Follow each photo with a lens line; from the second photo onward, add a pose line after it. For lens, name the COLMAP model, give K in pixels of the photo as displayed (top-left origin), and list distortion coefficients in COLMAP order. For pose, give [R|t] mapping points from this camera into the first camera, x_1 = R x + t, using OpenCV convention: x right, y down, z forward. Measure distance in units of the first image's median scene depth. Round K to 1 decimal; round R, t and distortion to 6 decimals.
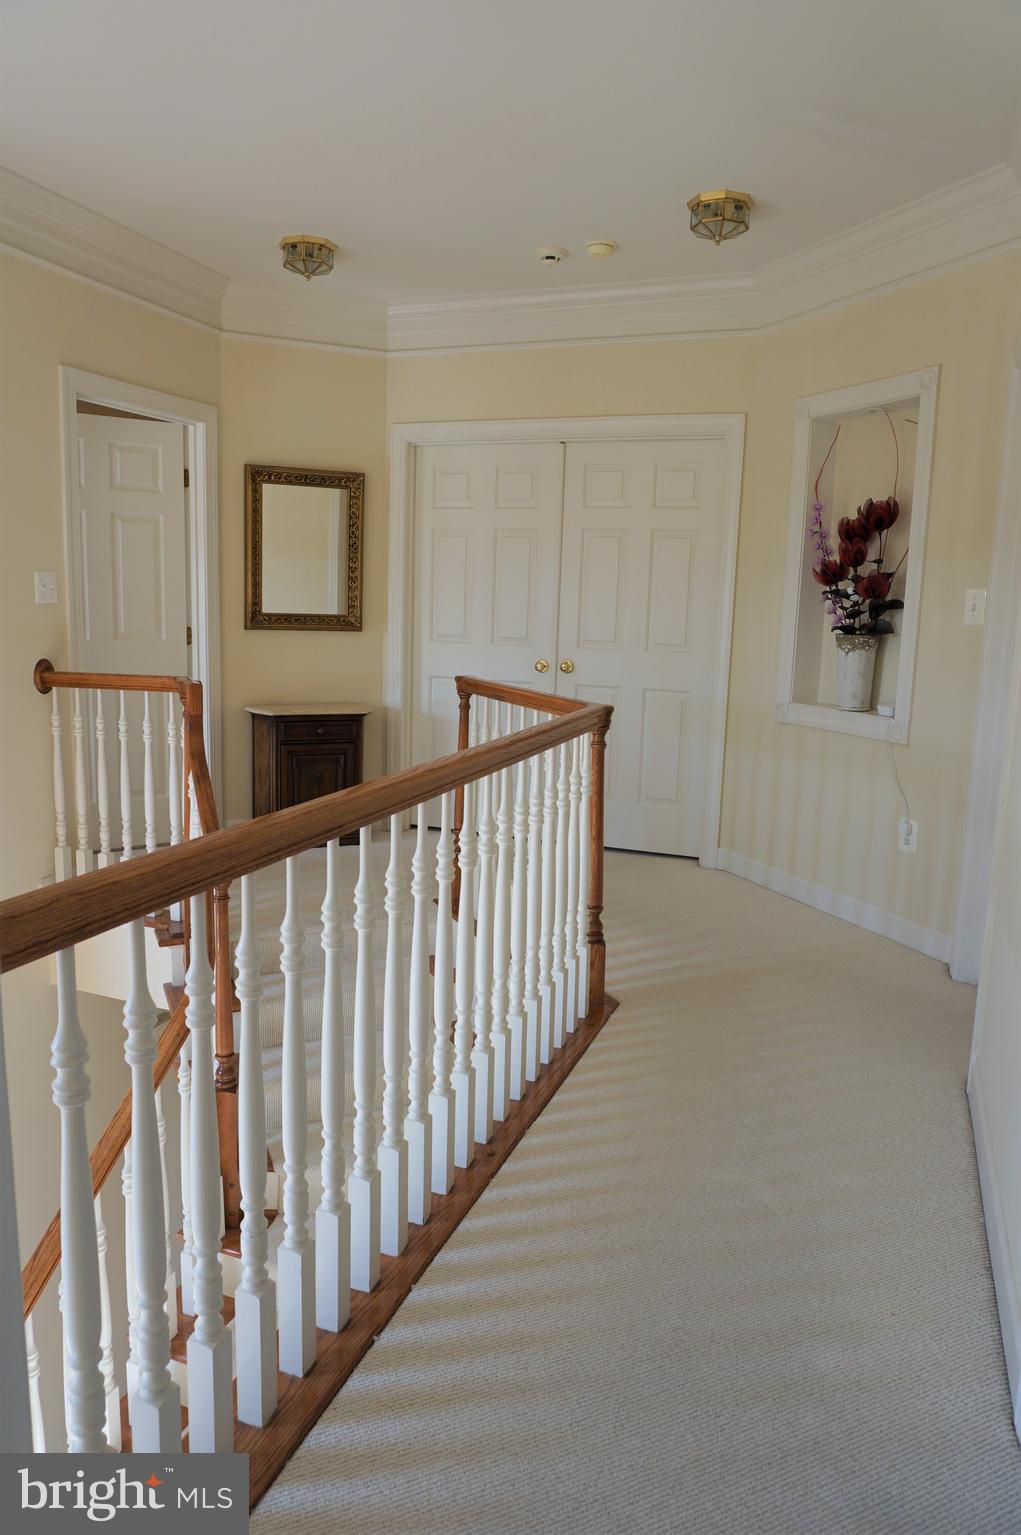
lens RADIAL K [[1025.7, 0, 499.5], [0, 1025.7, 784.0], [0, 0, 1]] dist [-0.052933, 0.038856]
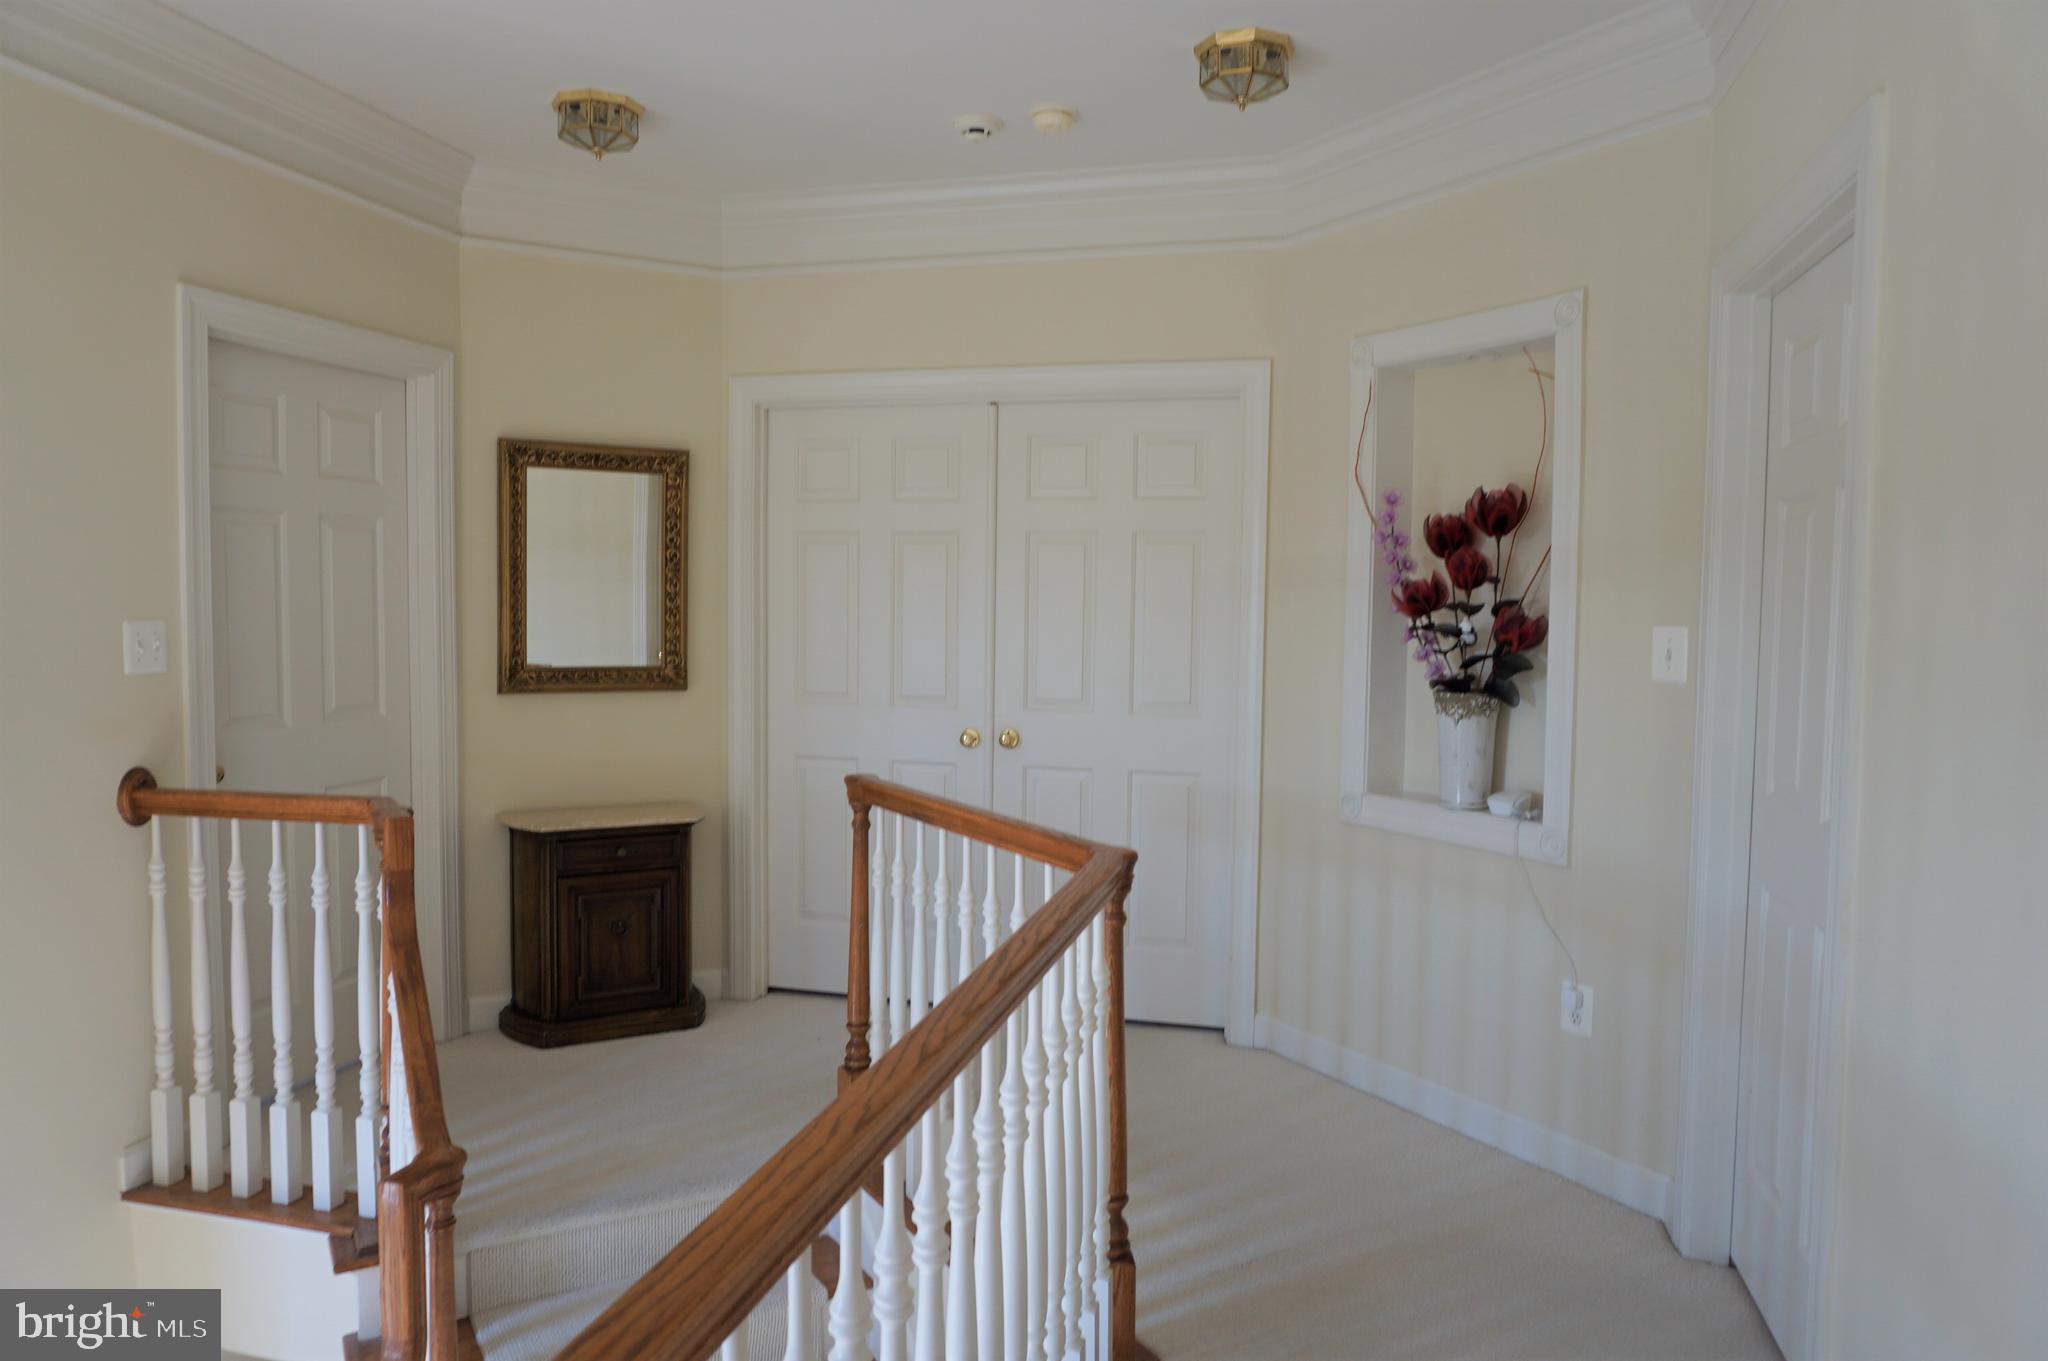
lens RADIAL K [[1368.5, 0, 1021.7], [0, 1368.5, 683.4], [0, 0, 1]] dist [-0.052933, 0.038856]
pose [[0.993316, -0.025227, 0.112639, -0.028562], [0.038080, 0.992813, -0.113459, -0.062404], [-0.108968, 0.116990, 0.987137, 0.169286]]
